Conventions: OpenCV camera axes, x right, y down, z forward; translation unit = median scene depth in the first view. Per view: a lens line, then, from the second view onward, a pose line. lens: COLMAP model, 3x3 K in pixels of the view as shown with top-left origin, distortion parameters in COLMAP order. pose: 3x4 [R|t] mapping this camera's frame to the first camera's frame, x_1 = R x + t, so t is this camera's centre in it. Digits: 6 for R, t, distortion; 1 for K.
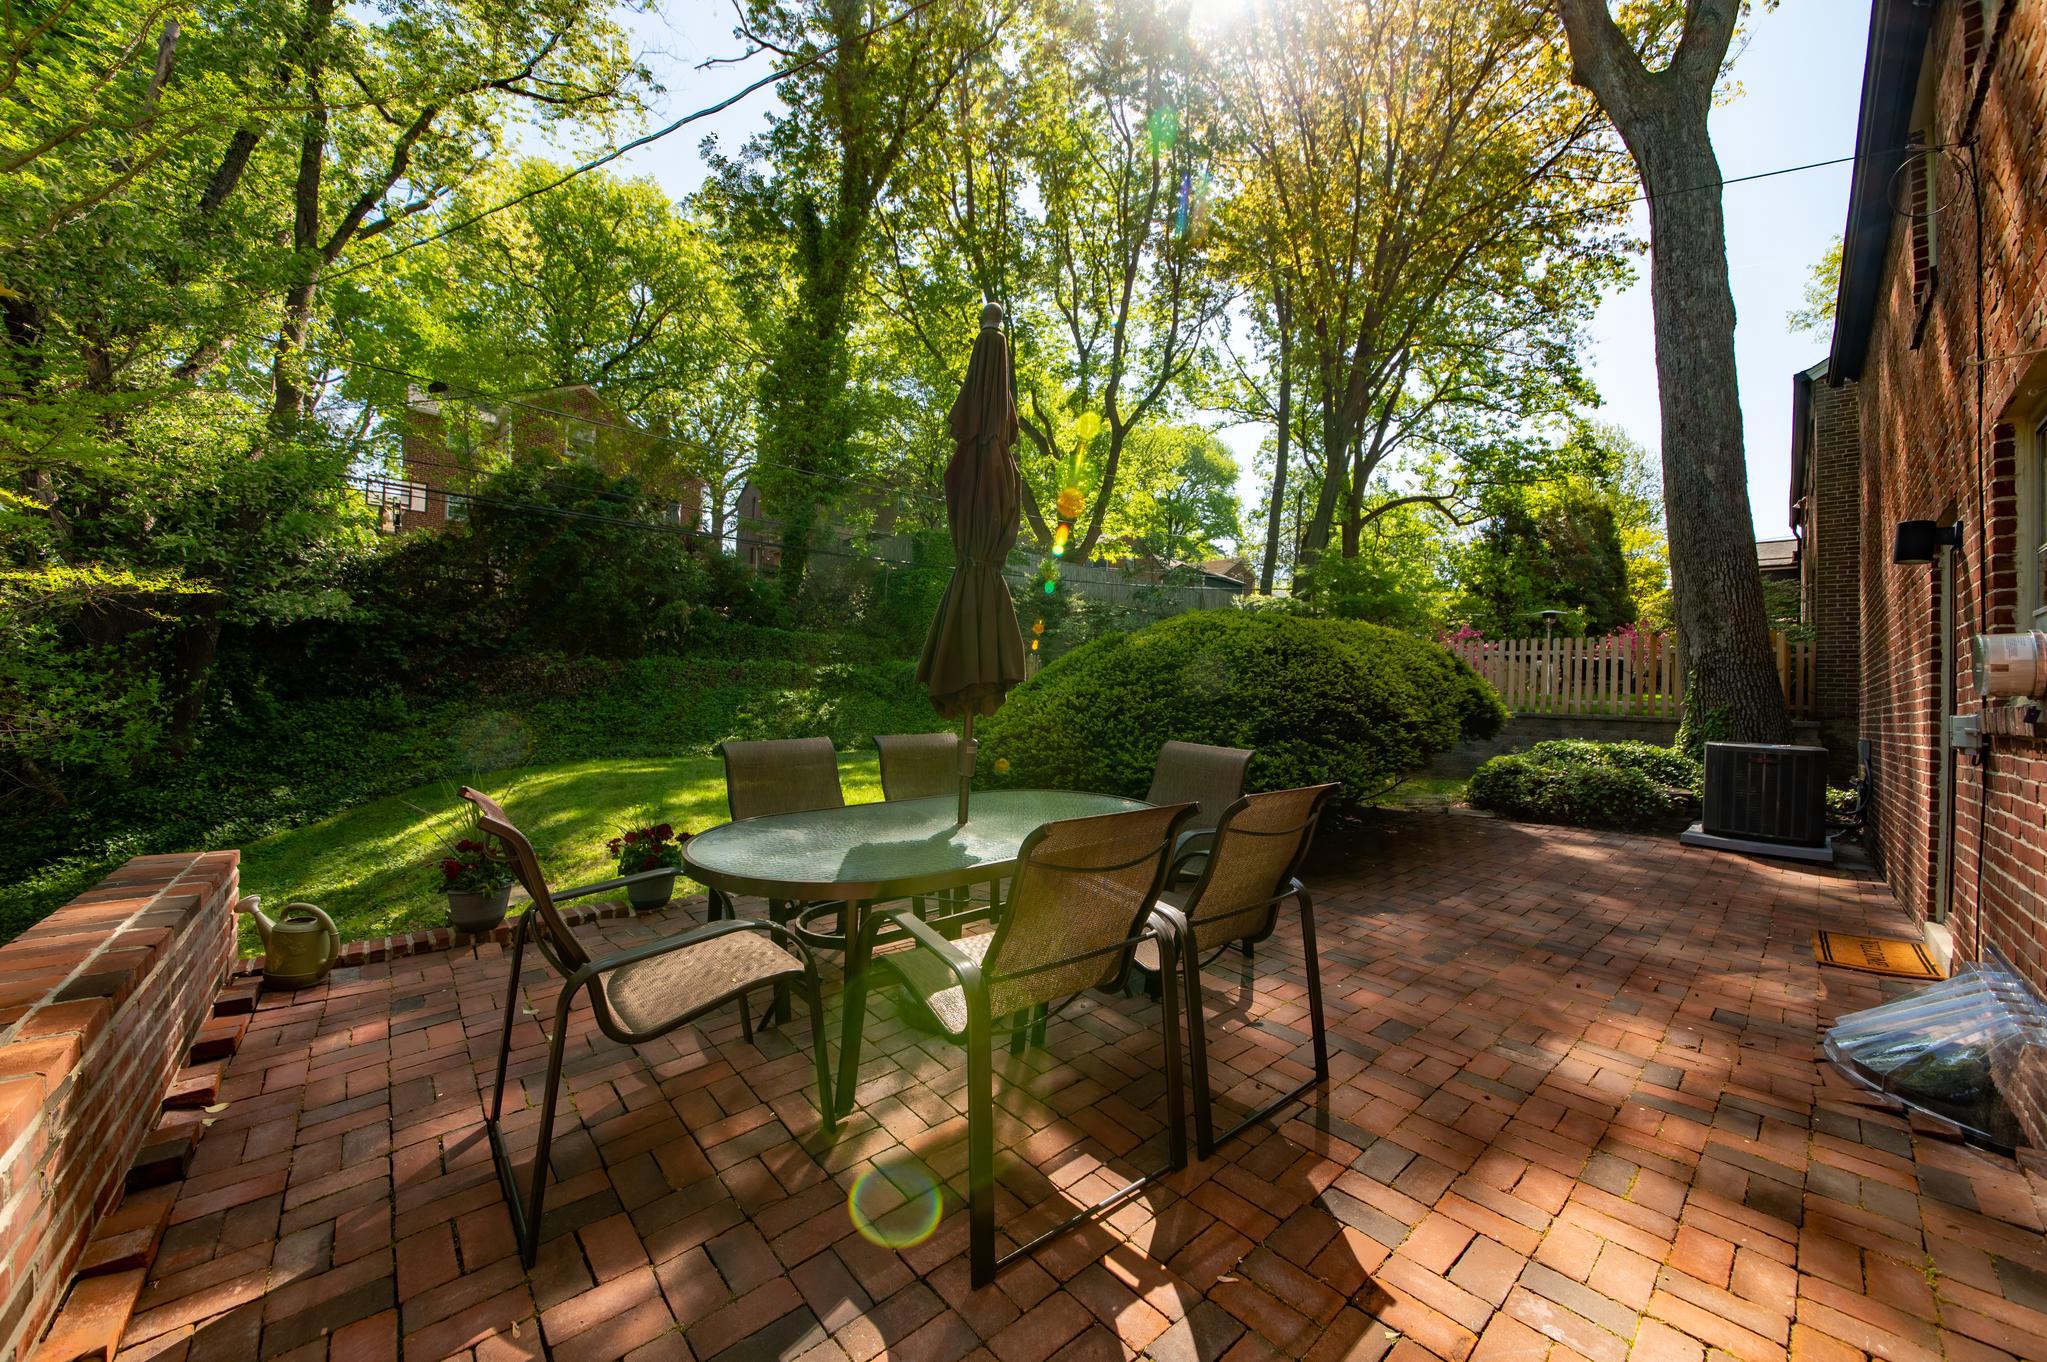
lens RADIAL K [[723.8, 0, 1019.5], [0, 723.8, 684.1], [0, 0, 1]] dist [-0.028340, -0.000364]
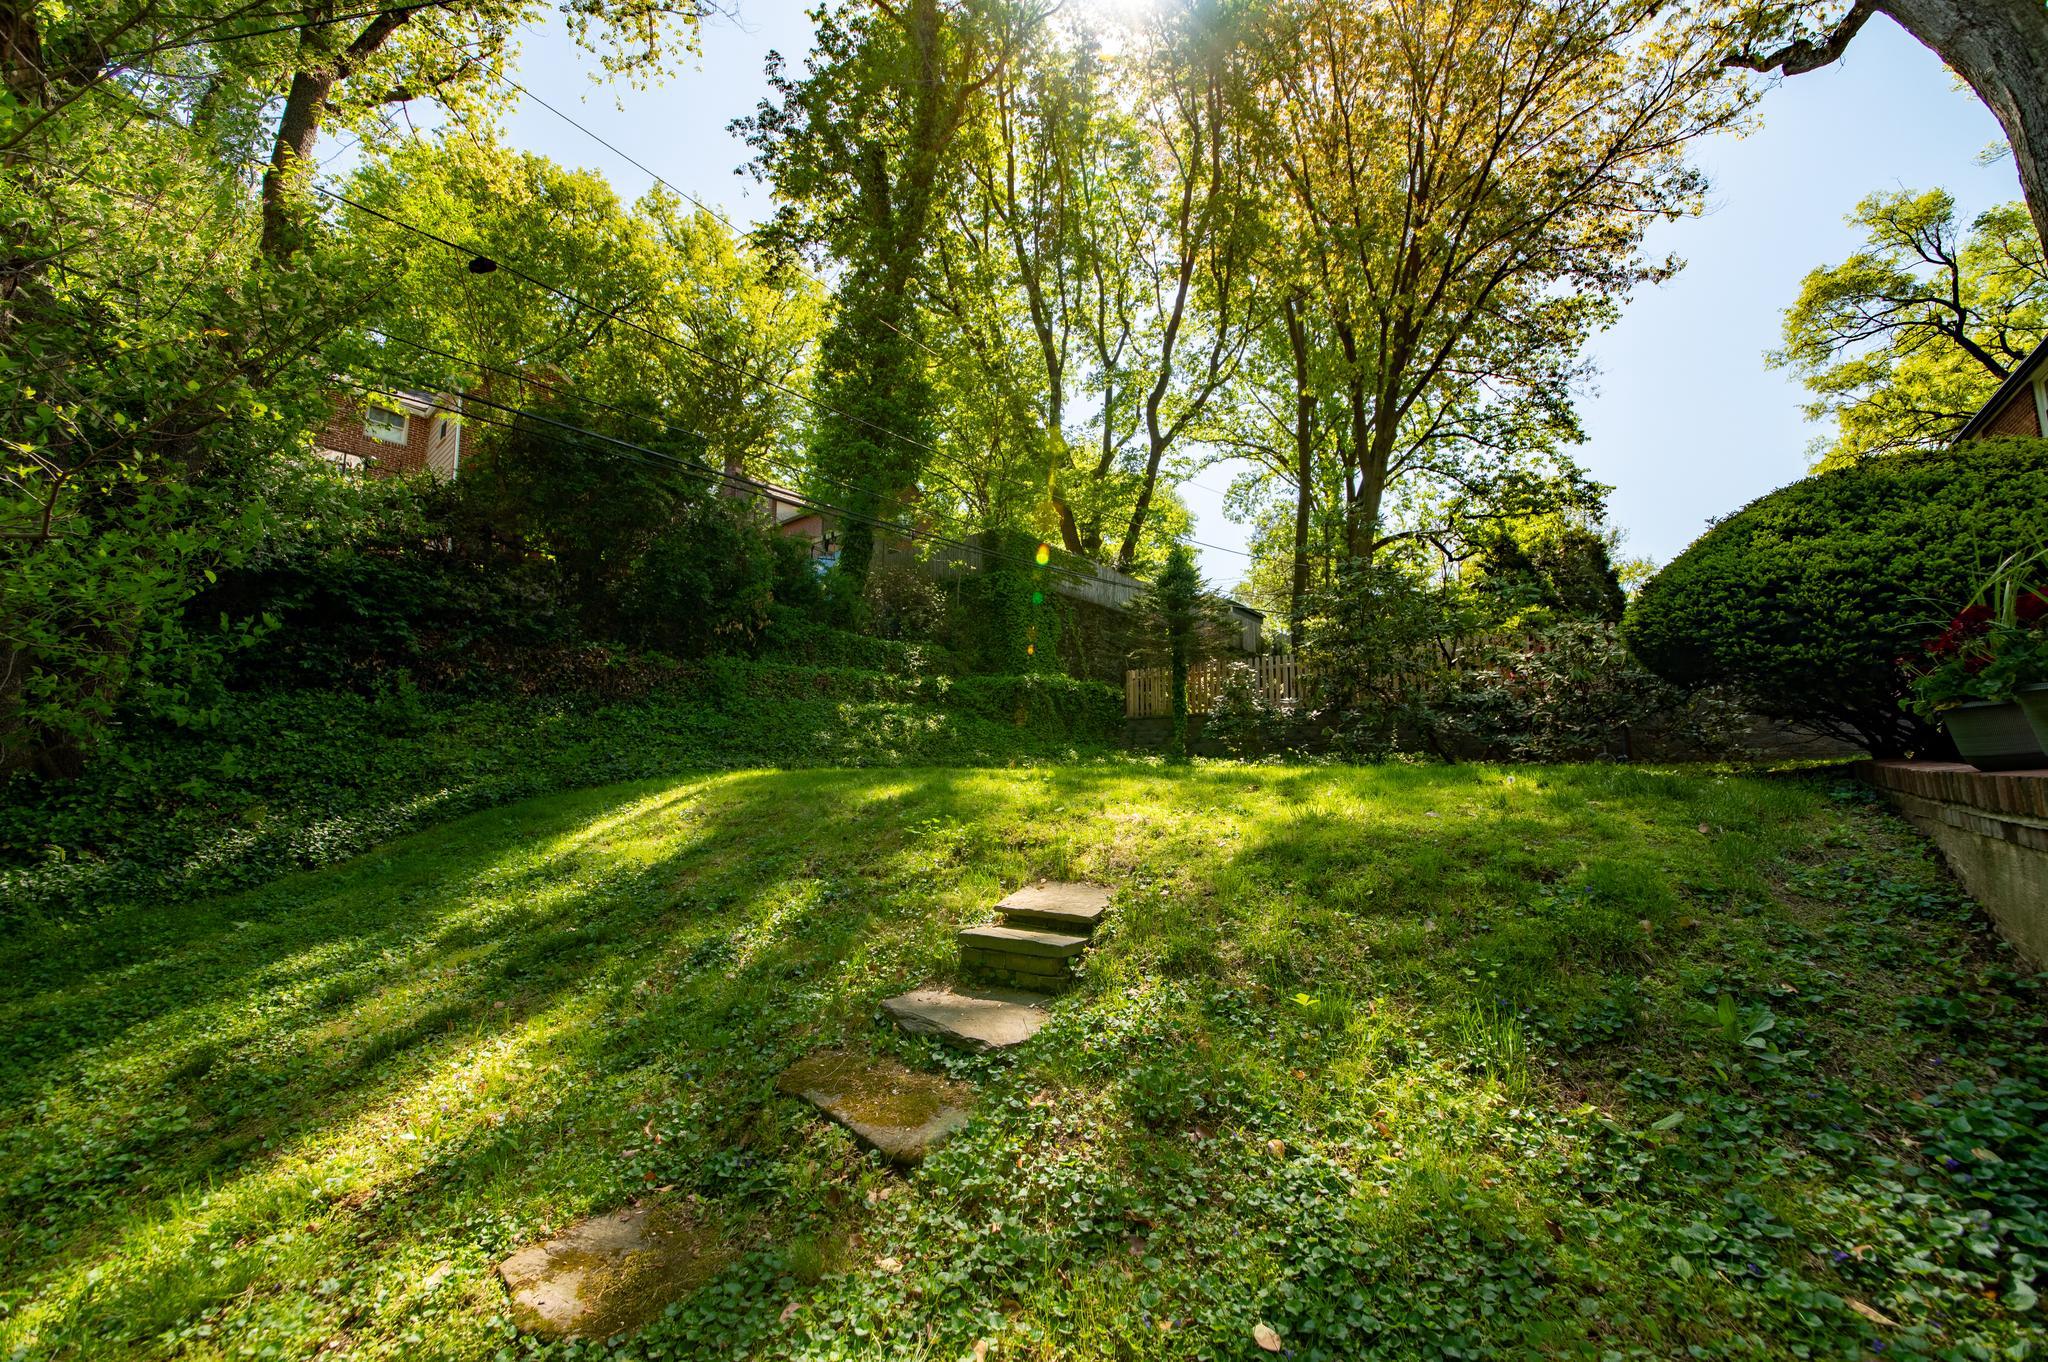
lens RADIAL K [[757.6, 0, 1026.1], [0, 757.6, 684.9], [0, 0, 1]] dist [-0.009860, -0.008344]
pose [[0.992035, -0.016259, 0.124908, -0.118679], [0.027475, 0.995688, -0.088600, 0.028880], [-0.122929, 0.091326, 0.988204, 0.068505]]
